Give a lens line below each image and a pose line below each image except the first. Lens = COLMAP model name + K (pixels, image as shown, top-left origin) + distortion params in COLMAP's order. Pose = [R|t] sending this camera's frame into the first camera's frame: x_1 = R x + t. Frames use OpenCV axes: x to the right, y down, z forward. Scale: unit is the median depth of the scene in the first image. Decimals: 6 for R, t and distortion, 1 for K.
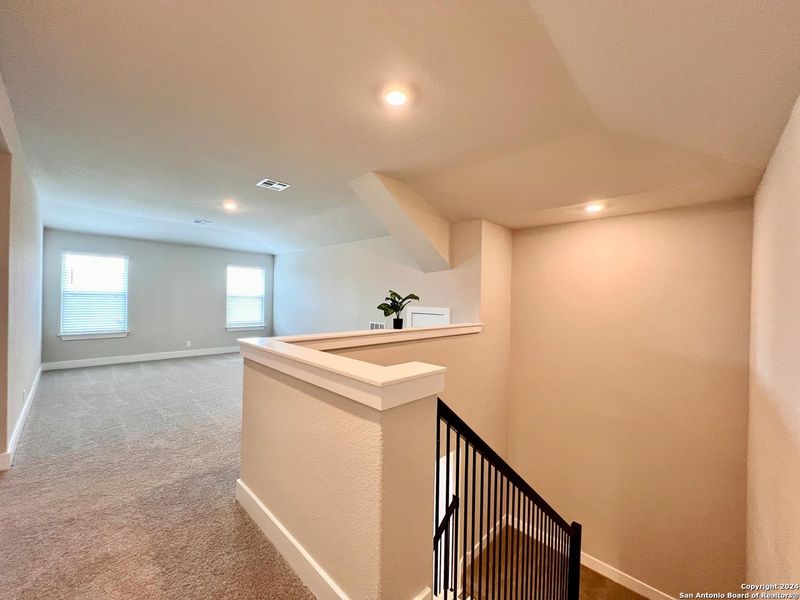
lens RADIAL K [[319.6, 0, 399.0], [0, 319.6, 299.1], [0, 0, 1]] dist [-0.001834, 0.000561]
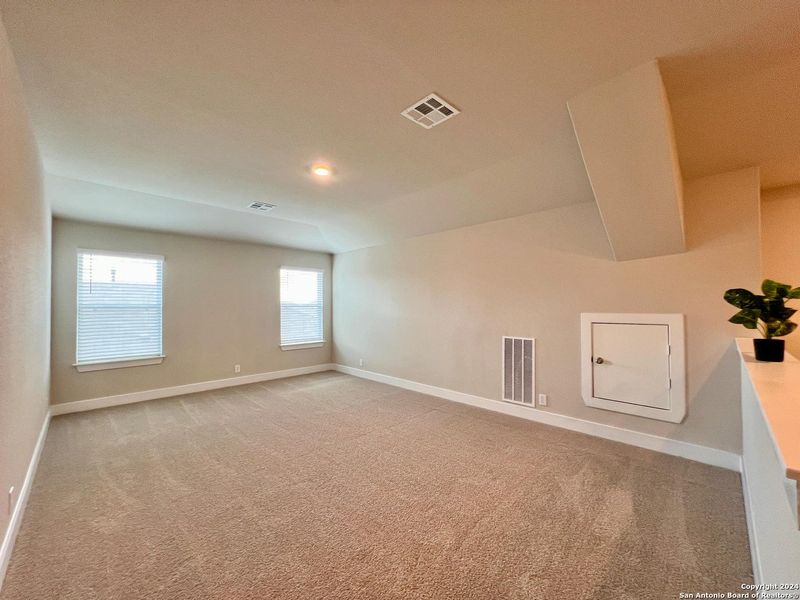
lens RADIAL K [[319.6, 0, 399.0], [0, 319.6, 299.1], [0, 0, 1]] dist [-0.001834, 0.000561]
pose [[0.999452, -0.025894, -0.020636, -0.290734], [0.025434, 0.999428, -0.022276, -0.001213], [0.021201, 0.021739, 0.999539, 0.271384]]
